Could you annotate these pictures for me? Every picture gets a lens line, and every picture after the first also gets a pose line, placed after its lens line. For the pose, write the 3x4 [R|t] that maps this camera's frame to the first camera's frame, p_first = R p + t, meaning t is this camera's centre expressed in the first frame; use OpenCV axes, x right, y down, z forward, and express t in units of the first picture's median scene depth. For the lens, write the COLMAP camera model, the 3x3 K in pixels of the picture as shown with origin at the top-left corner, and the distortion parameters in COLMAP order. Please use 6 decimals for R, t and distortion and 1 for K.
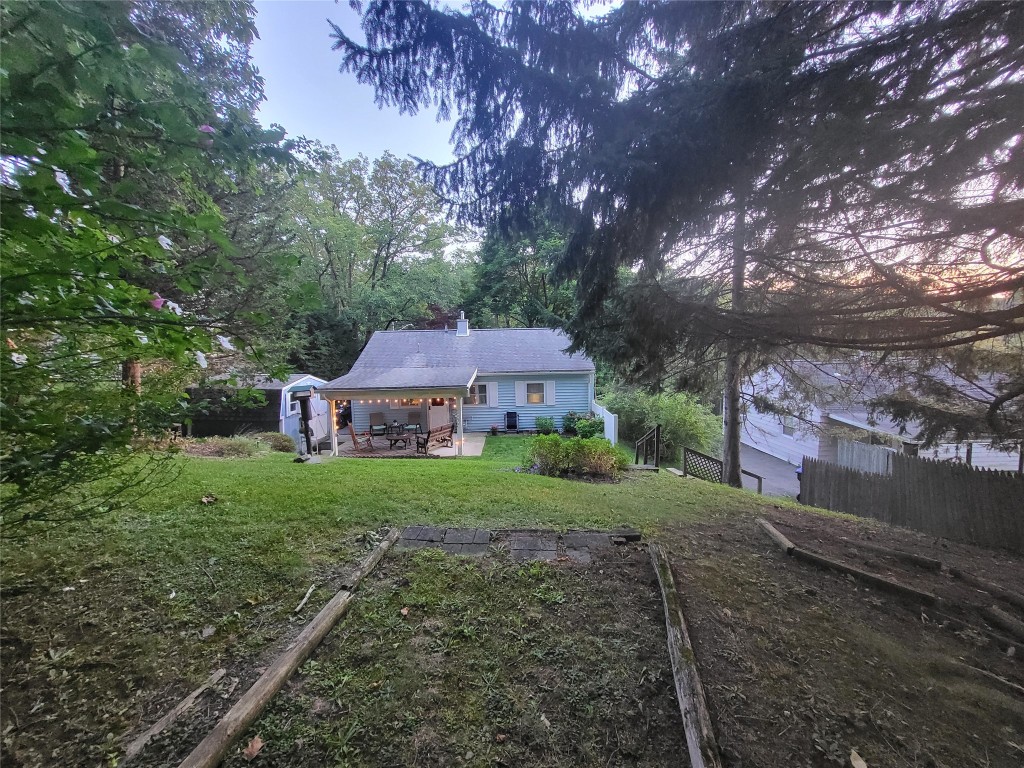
lens RADIAL K [[406.1, 0, 512.0], [0, 406.1, 384.0], [0, 0, 1]] dist [-0.000777, -0.000228]
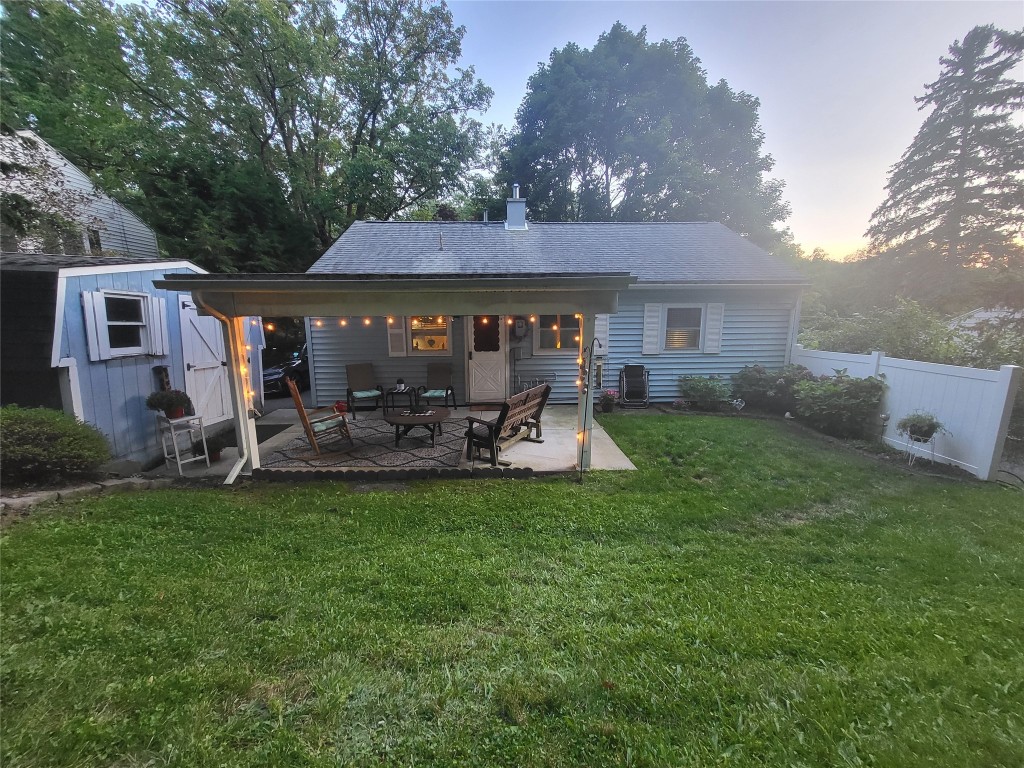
lens RADIAL K [[401.0, 0, 512.0], [0, 401.0, 384.0], [0, 0, 1]] dist [0.002376, 0.000197]
pose [[0.999124, 0.008130, 0.041042, -0.176535], [-0.011324, 0.996873, 0.078208, 0.056365], [-0.040278, -0.078604, 0.996092, 0.525765]]
